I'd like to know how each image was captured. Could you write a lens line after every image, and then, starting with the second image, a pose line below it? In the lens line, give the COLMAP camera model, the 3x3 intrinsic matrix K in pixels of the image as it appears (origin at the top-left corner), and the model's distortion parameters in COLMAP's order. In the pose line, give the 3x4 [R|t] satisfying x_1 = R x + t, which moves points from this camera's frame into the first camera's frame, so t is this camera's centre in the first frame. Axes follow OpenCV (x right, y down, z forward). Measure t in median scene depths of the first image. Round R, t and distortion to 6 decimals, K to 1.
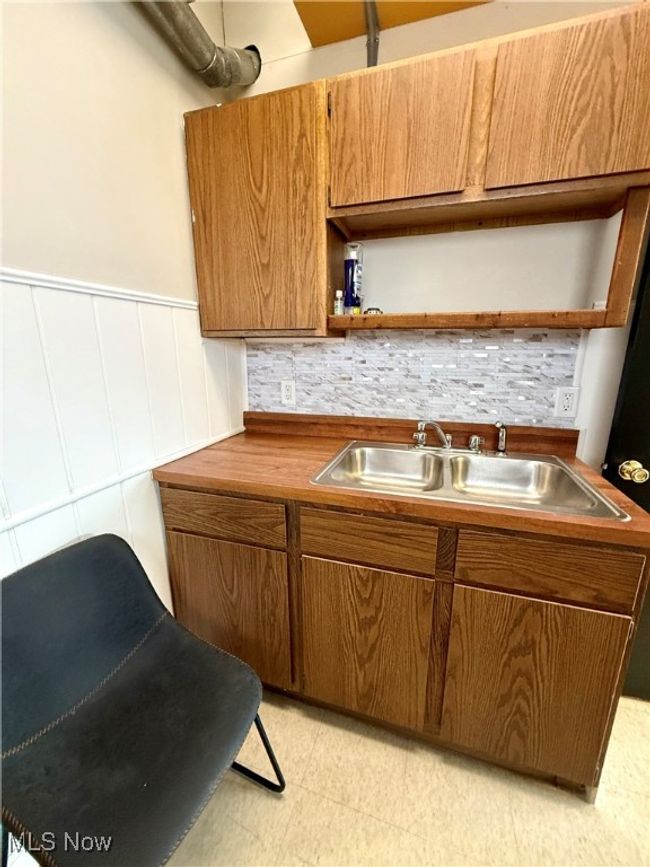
lens RADIAL K [[345.5, 0, 326.4], [0, 345.5, 431.0], [0, 0, 1]] dist [0.002860, 0.000134]
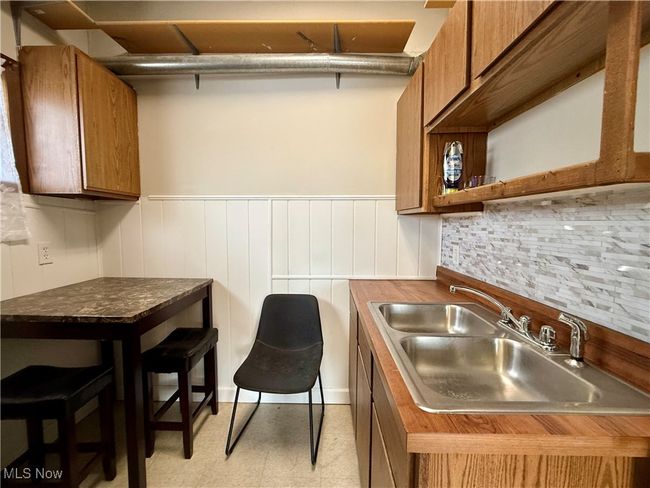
lens RADIAL K [[282.0, 0, 323.5], [0, 282.0, 242.5], [0, 0, 1]] dist [-0.001427, -0.000124]
pose [[0.286656, 0.067482, -0.955654, 0.821285], [-0.225398, 0.974266, 0.001186, -0.054011], [0.931141, 0.215063, 0.294490, 0.265265]]
